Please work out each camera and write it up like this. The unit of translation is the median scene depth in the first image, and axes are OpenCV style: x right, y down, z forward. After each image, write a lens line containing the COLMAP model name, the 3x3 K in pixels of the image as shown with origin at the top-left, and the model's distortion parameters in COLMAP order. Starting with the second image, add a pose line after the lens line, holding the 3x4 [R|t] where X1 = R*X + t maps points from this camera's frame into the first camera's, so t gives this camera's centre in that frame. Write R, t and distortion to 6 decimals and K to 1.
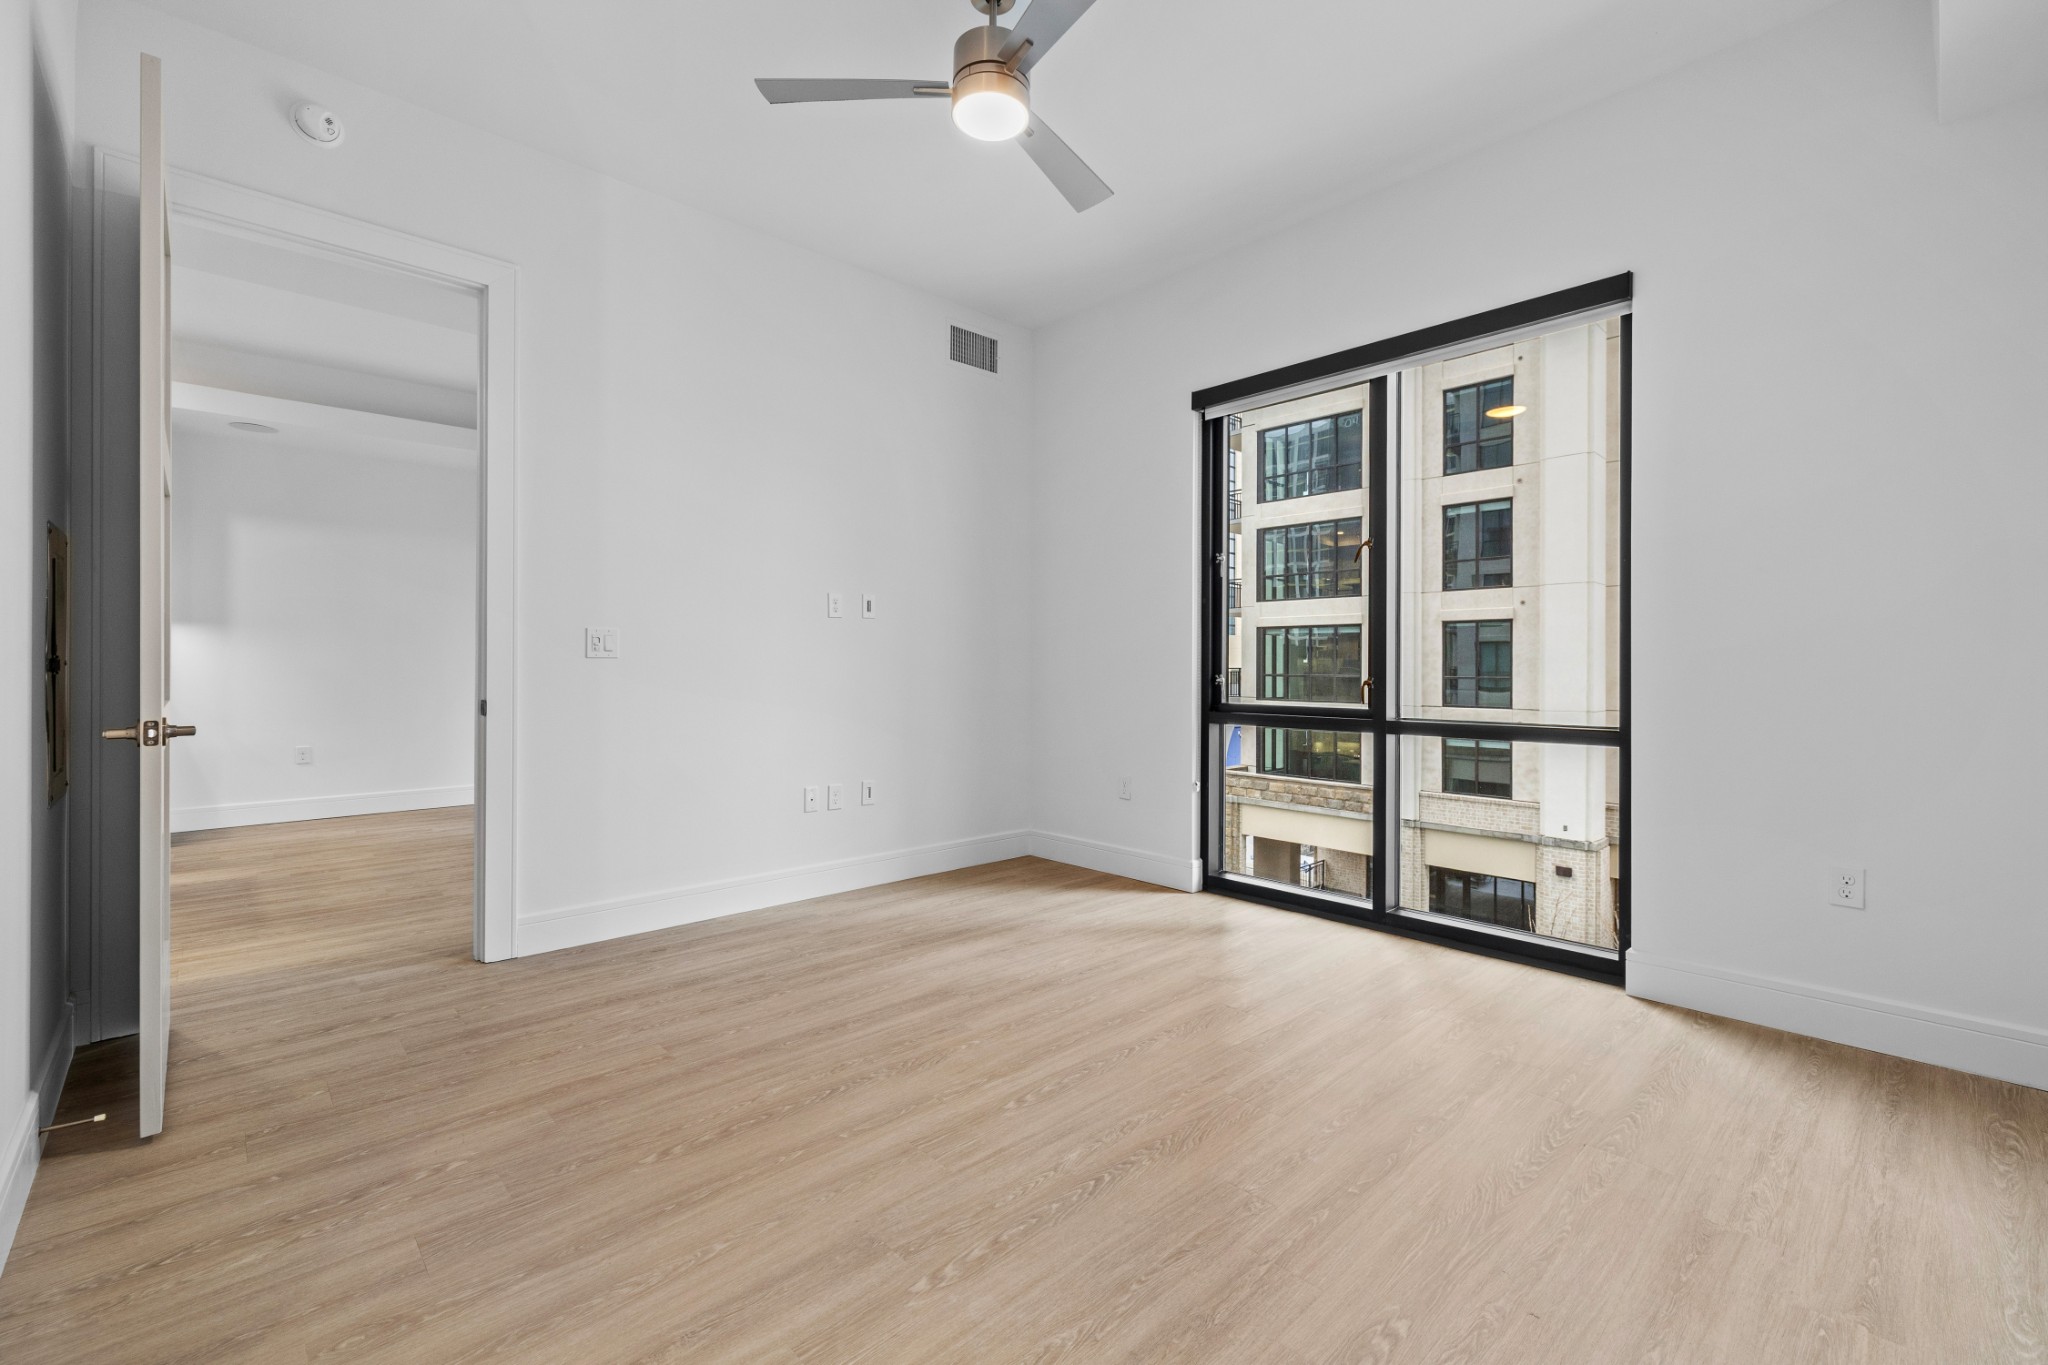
lens RADIAL K [[859.3, 0, 1017.9], [0, 859.3, 667.9], [0, 0, 1]] dist [0.003831, -0.000442]
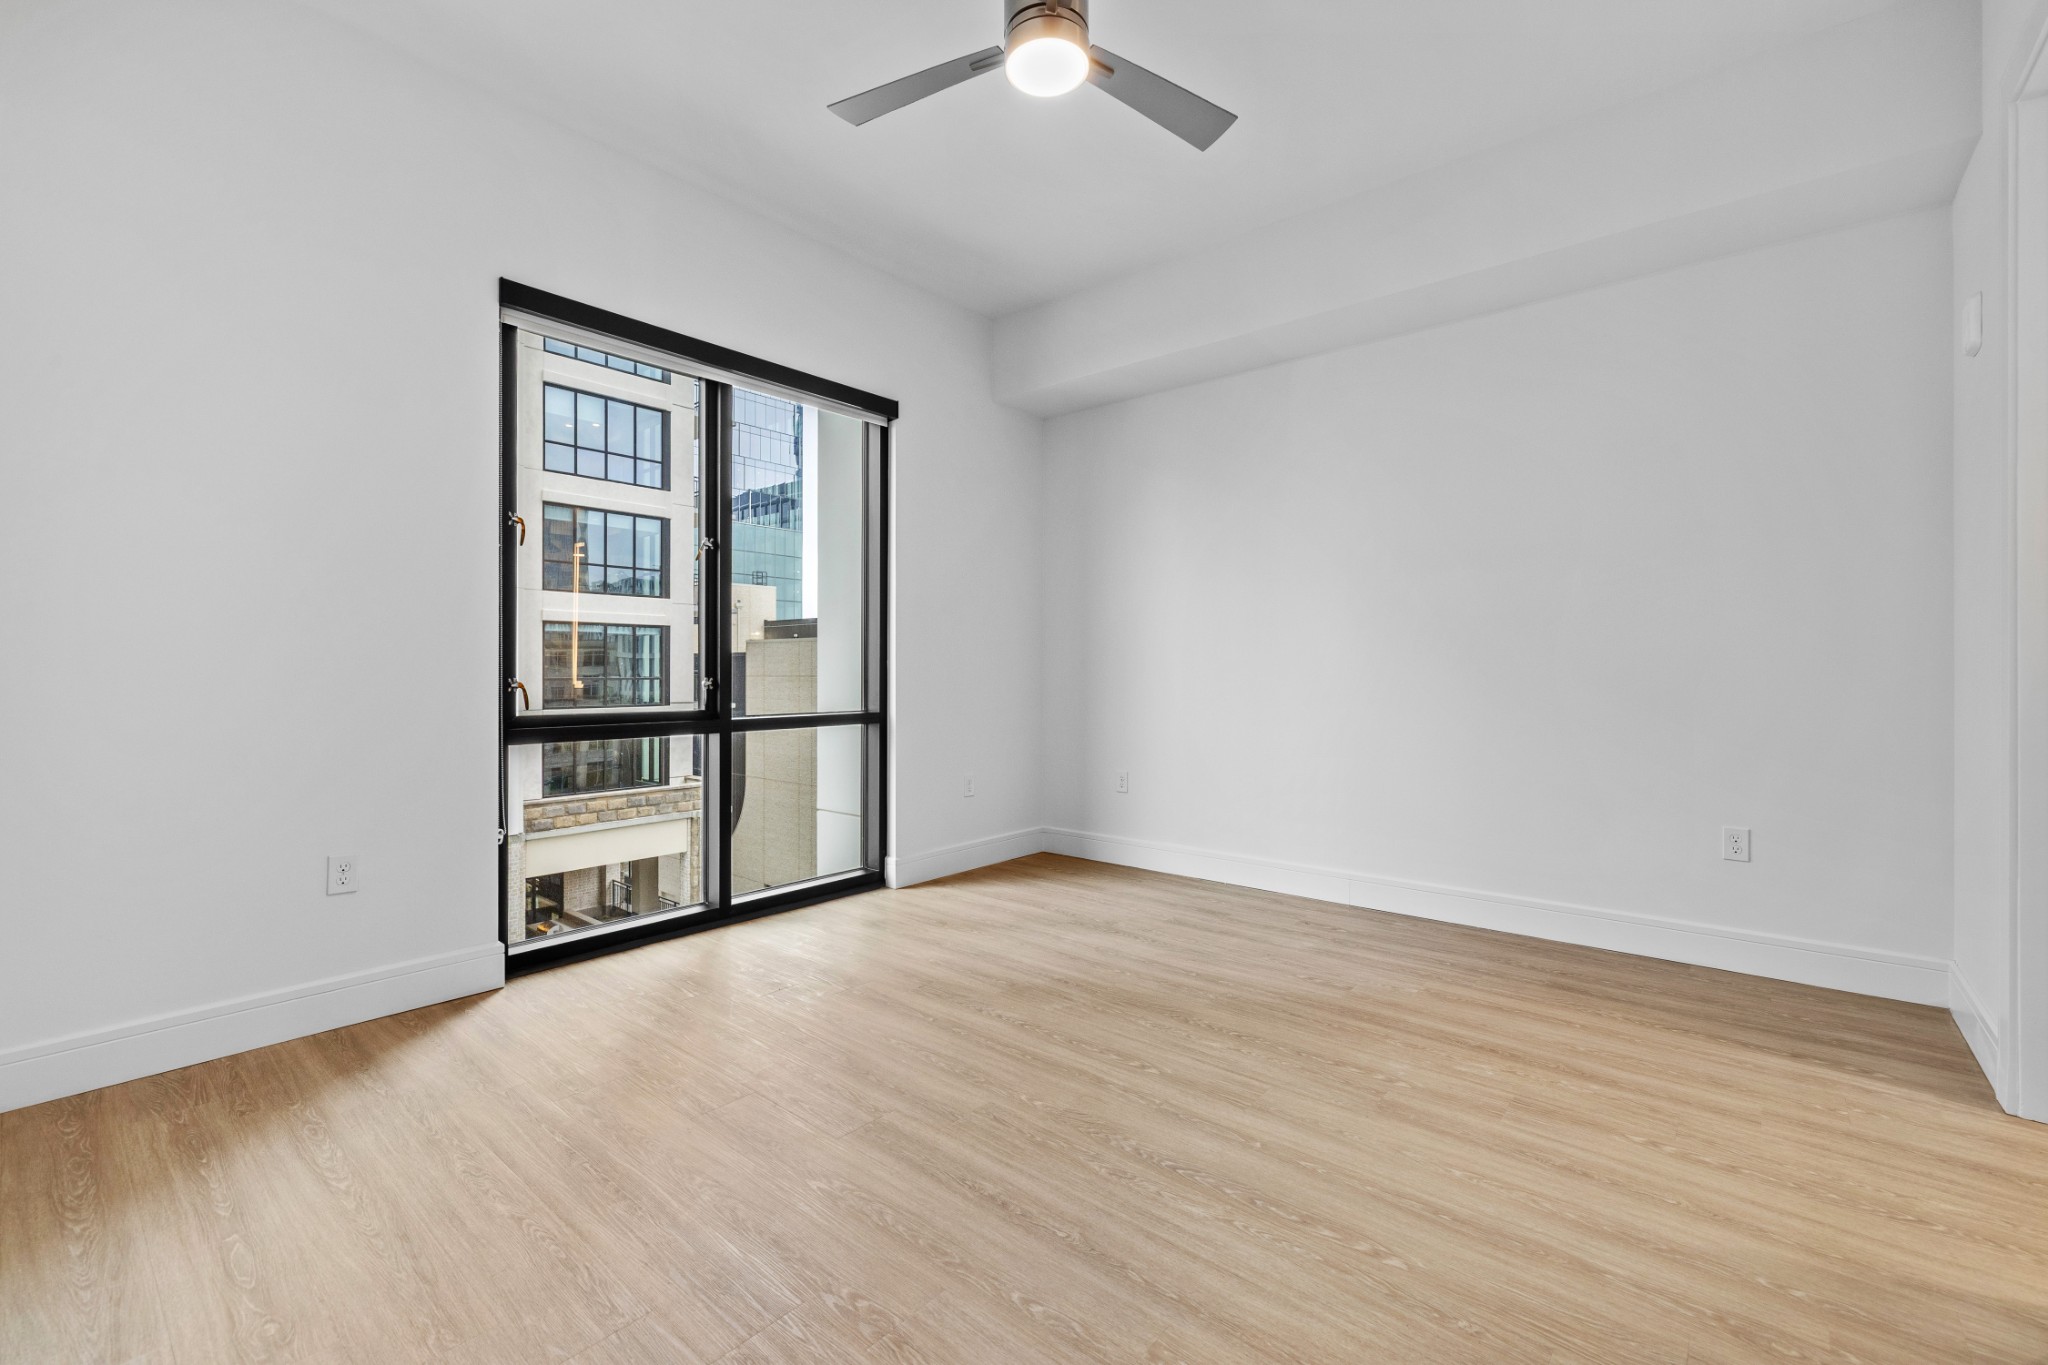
lens RADIAL K [[859.3, 0, 1017.9], [0, 859.3, 667.9], [0, 0, 1]] dist [0.003831, -0.000442]
pose [[-0.107397, 0.003011, 0.994212, -1.035864], [-0.004471, 0.999984, -0.003512, -0.001236], [-0.994206, -0.004822, -0.107381, 1.235469]]
